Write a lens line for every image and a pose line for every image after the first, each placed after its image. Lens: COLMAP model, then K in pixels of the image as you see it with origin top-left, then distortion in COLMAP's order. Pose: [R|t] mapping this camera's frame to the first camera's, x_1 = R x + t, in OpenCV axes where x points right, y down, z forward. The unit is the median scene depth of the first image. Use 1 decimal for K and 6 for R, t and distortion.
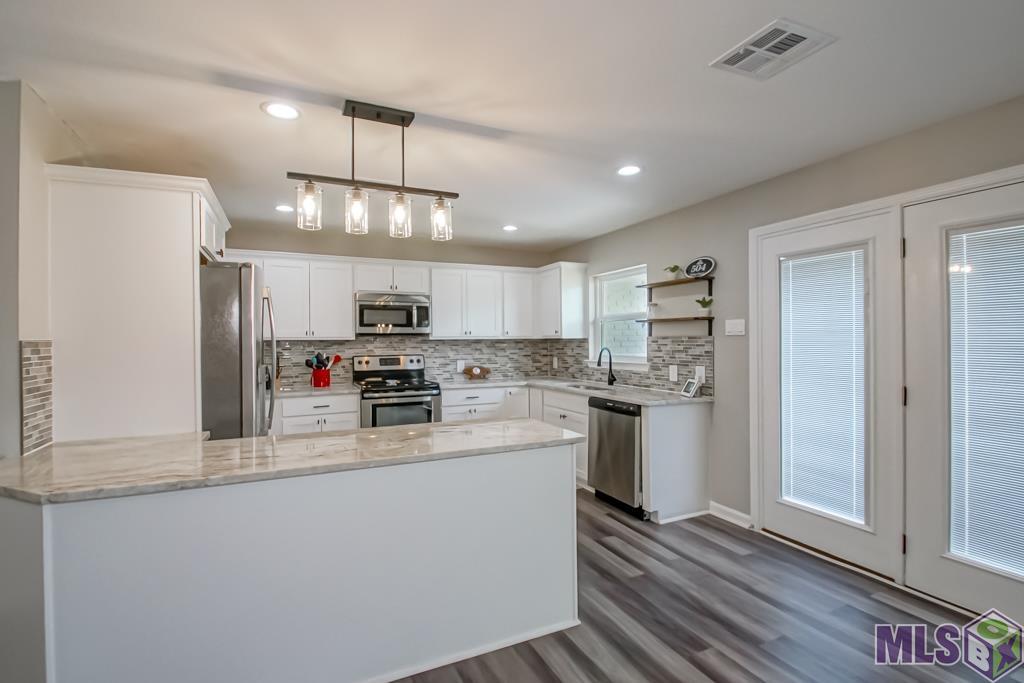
lens RADIAL K [[473.8, 0, 513.2], [0, 473.8, 338.8], [0, 0, 1]] dist [0.001170, -0.000081]
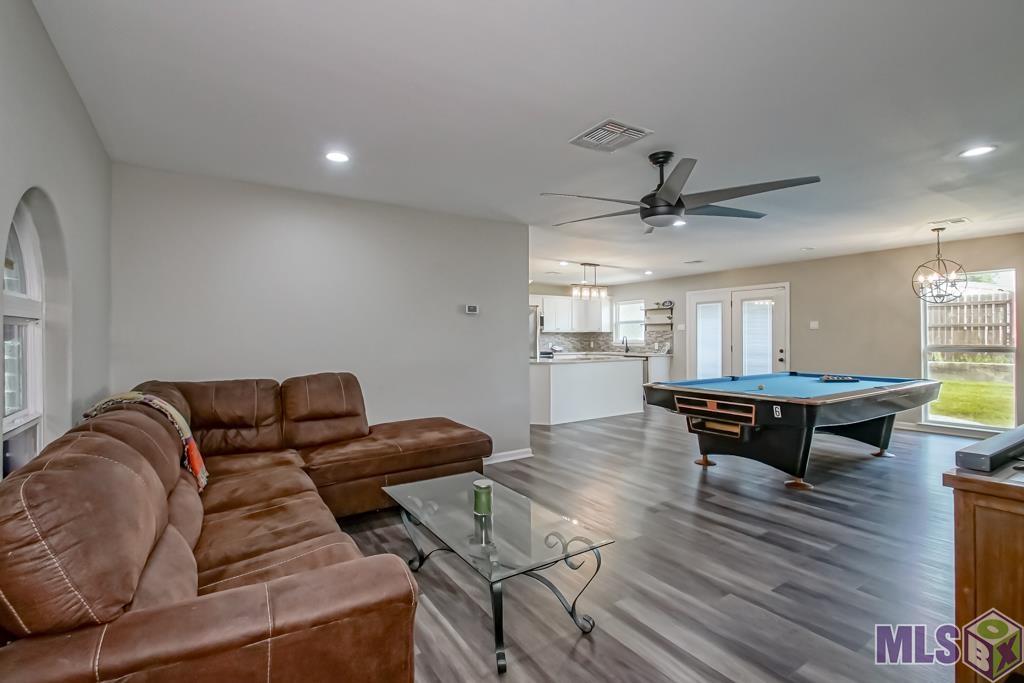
lens RADIAL K [[473.8, 0, 513.2], [0, 473.8, 338.8], [0, 0, 1]] dist [0.001170, -0.000081]
pose [[0.989444, 0.003528, 0.144873, -0.760556], [-0.004006, 0.999987, 0.003010, 0.031552], [-0.144861, -0.003559, 0.989446, -1.338198]]
